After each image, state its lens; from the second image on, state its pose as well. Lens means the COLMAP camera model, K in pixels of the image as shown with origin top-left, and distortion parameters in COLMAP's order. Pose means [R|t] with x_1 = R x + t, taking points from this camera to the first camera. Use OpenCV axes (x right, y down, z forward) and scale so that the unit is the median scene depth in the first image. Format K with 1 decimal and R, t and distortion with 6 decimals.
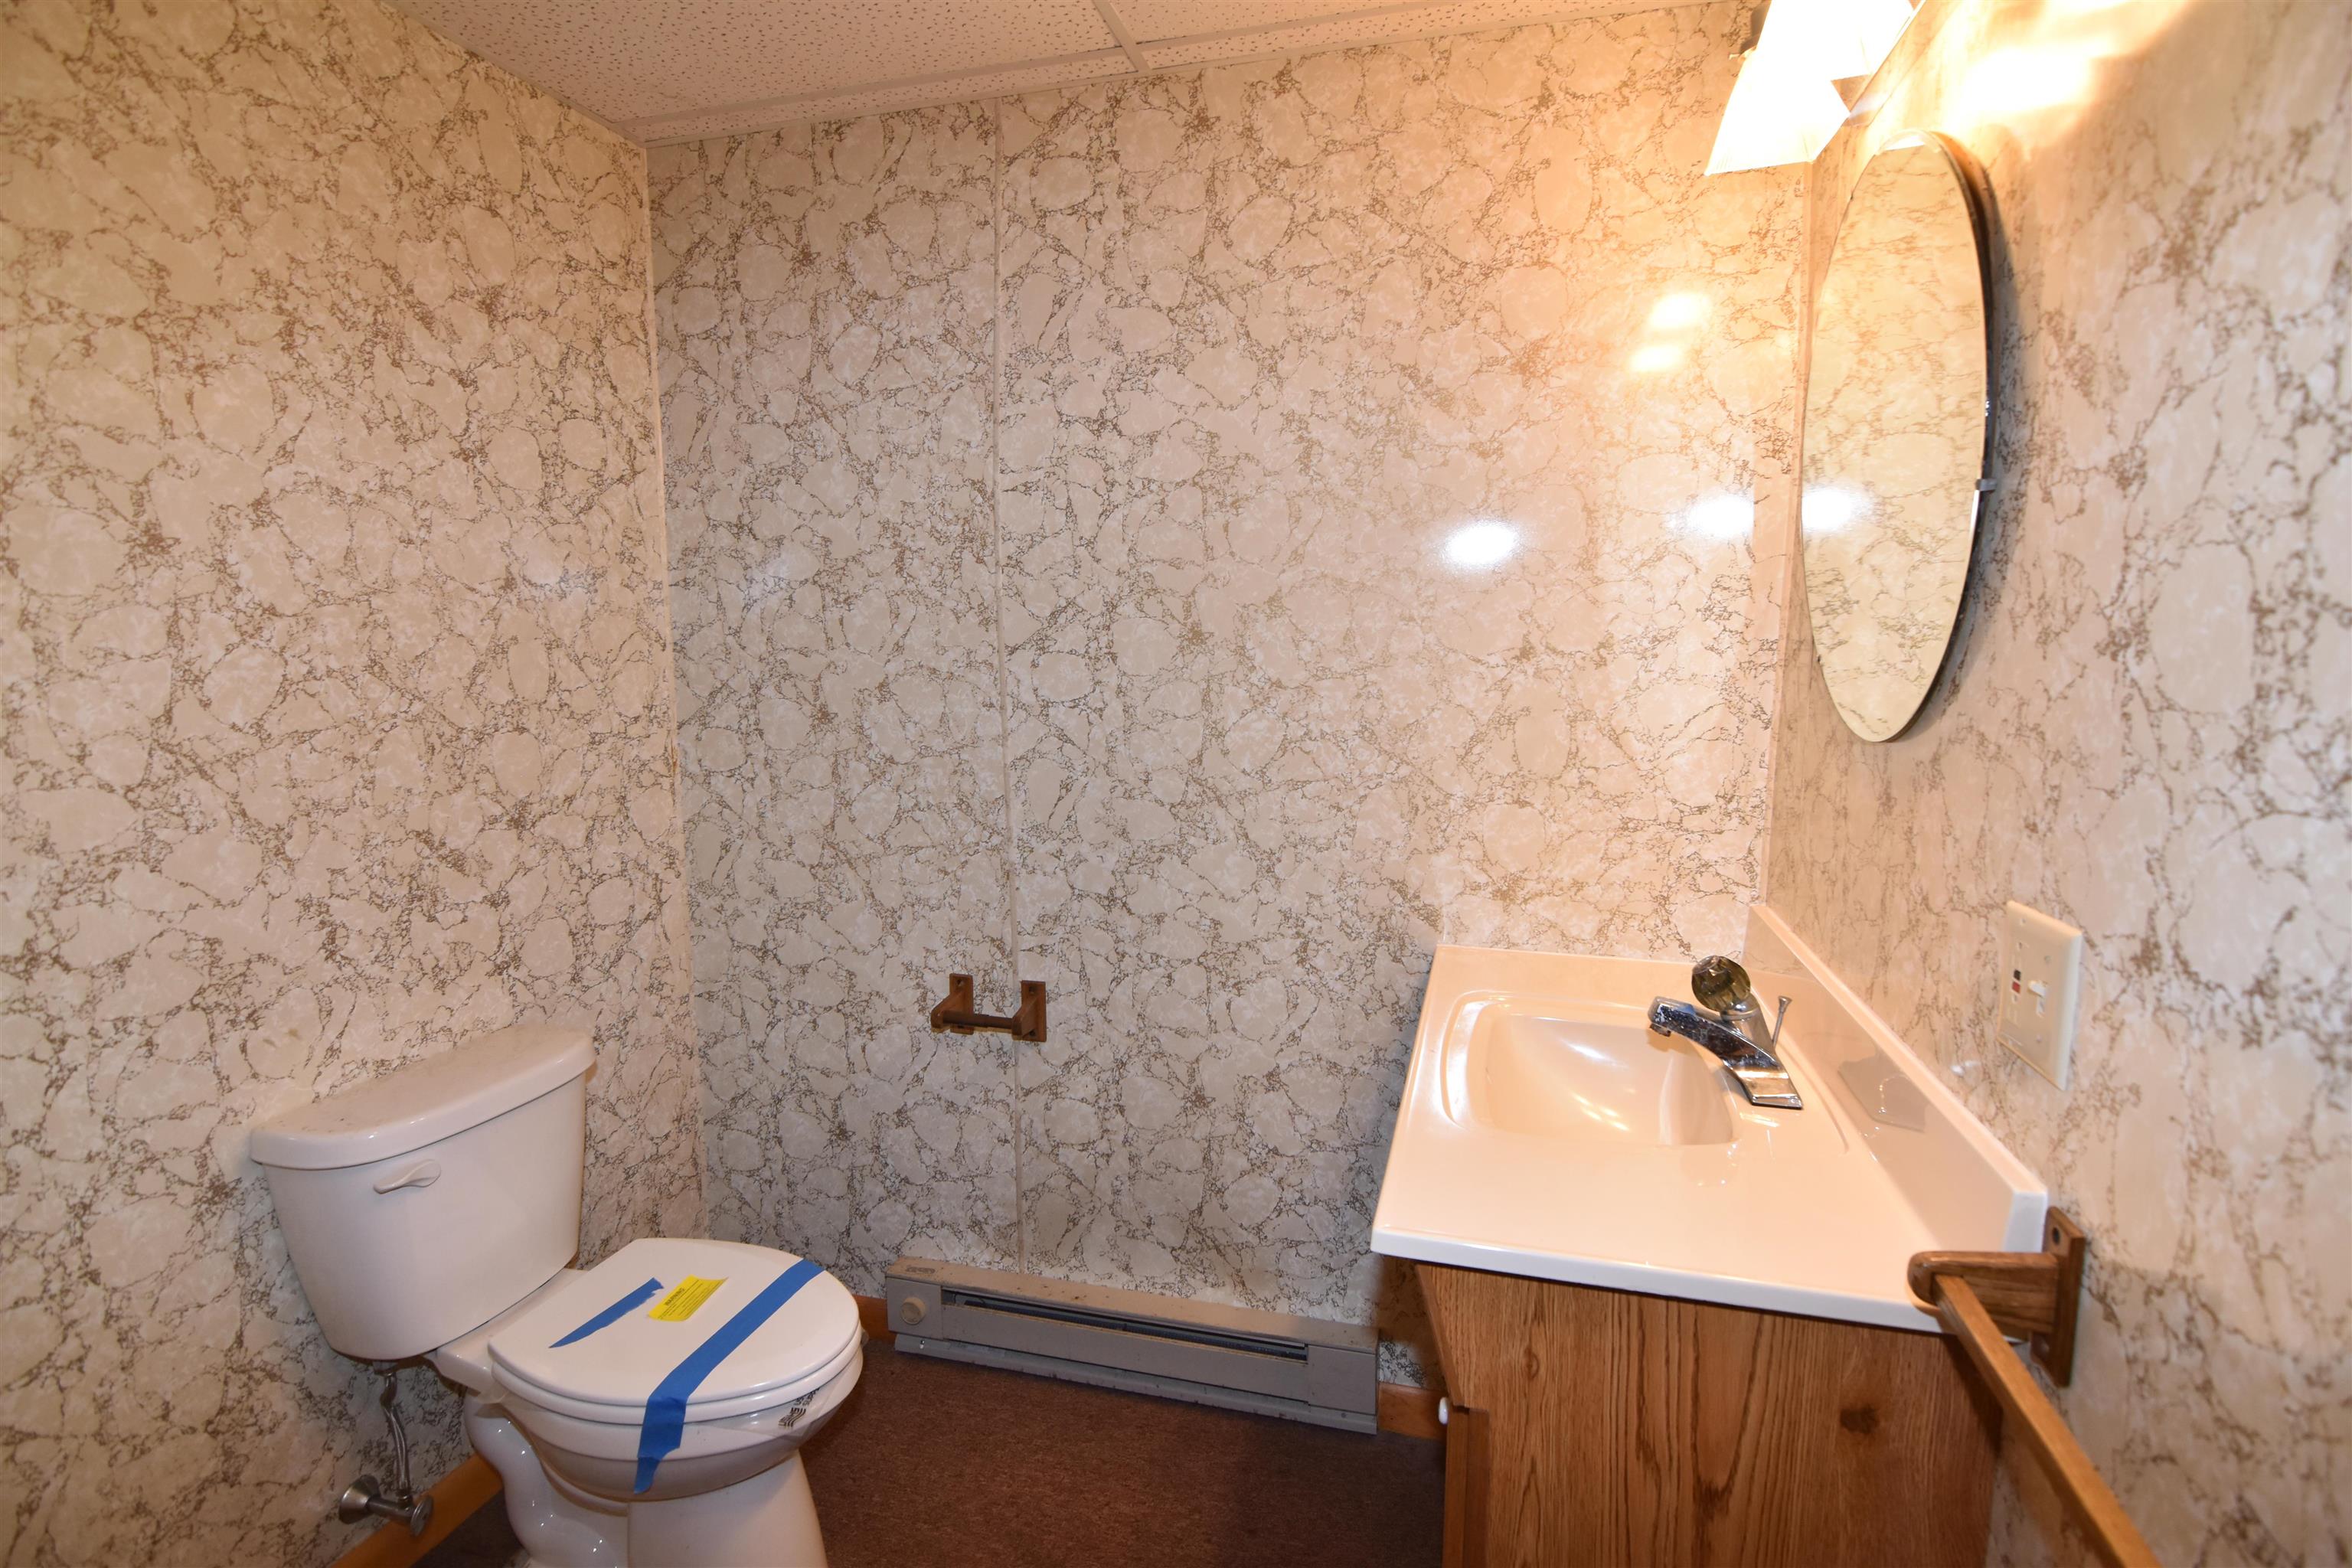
lens RADIAL K [[1133.3, 0, 1178.2], [0, 1133.3, 780.4], [0, 0, 1]] dist [-0.006327, -0.010465]
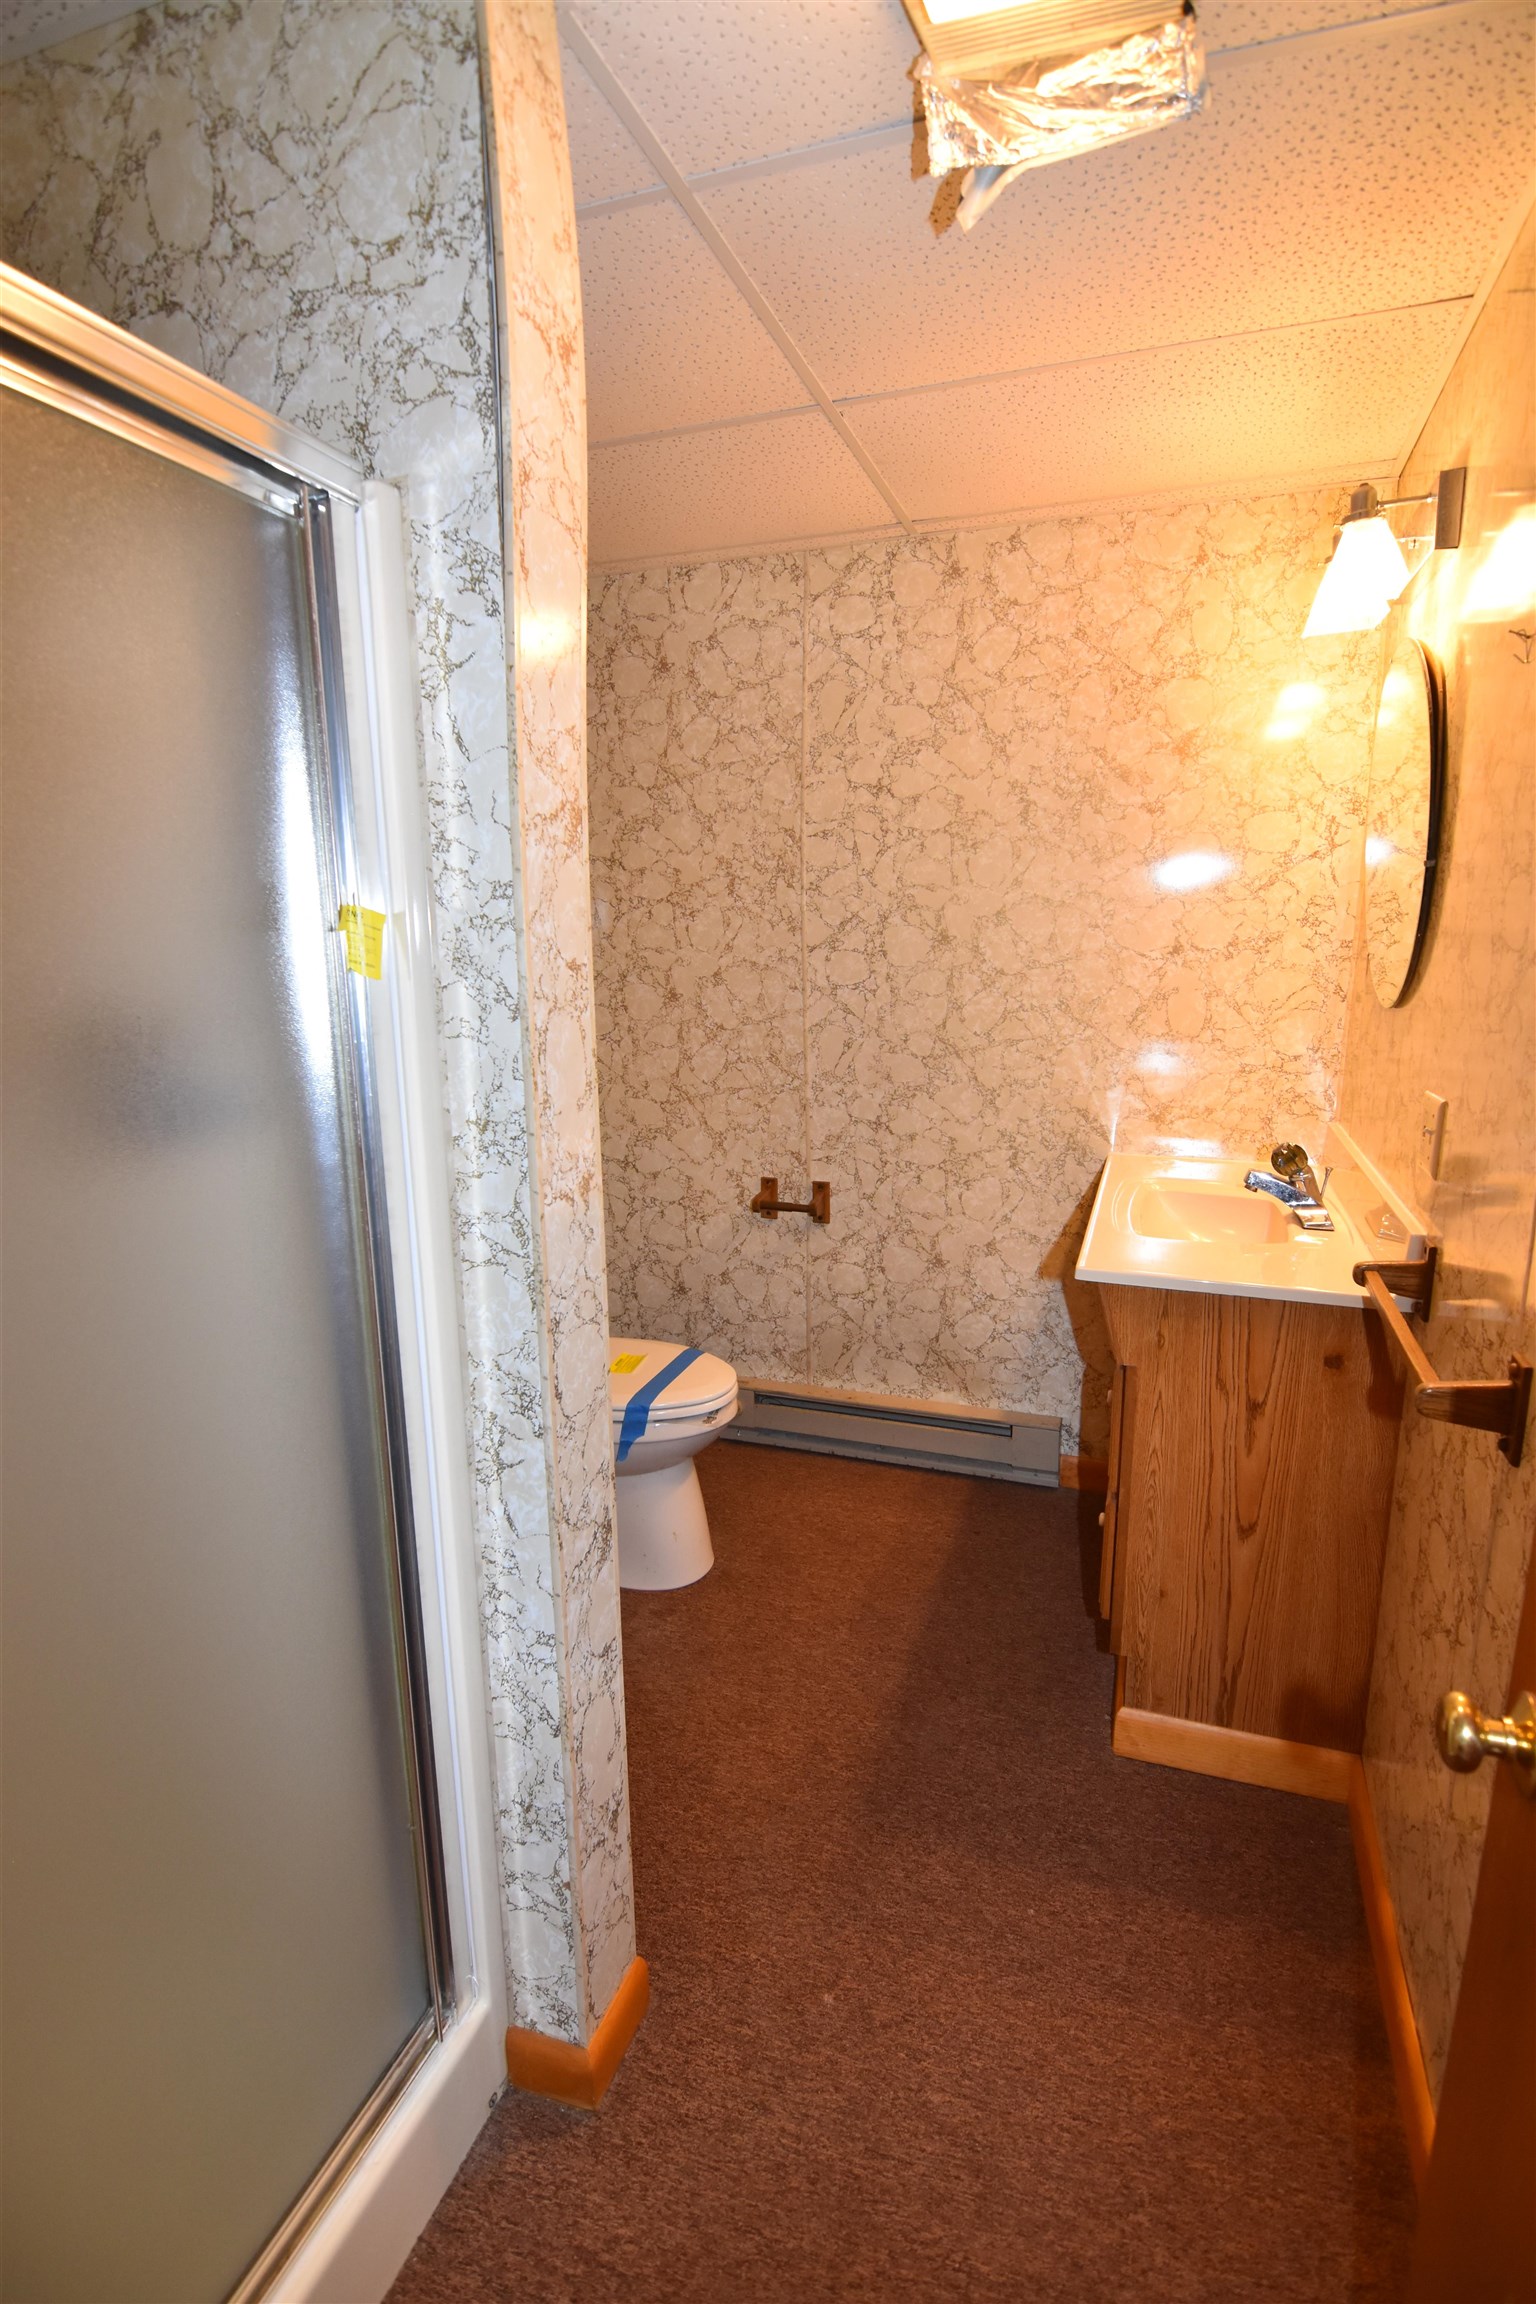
lens RADIAL K [[1110.2, 0, 767.2], [0, 1110.2, 1157.8], [0, 0, 1]] dist [-0.006327, -0.010465]
pose [[0.997787, 0.004965, -0.066306, -0.116696], [0.000866, 0.996152, 0.087633, 0.027138], [0.066486, -0.087497, 0.993944, -0.452690]]
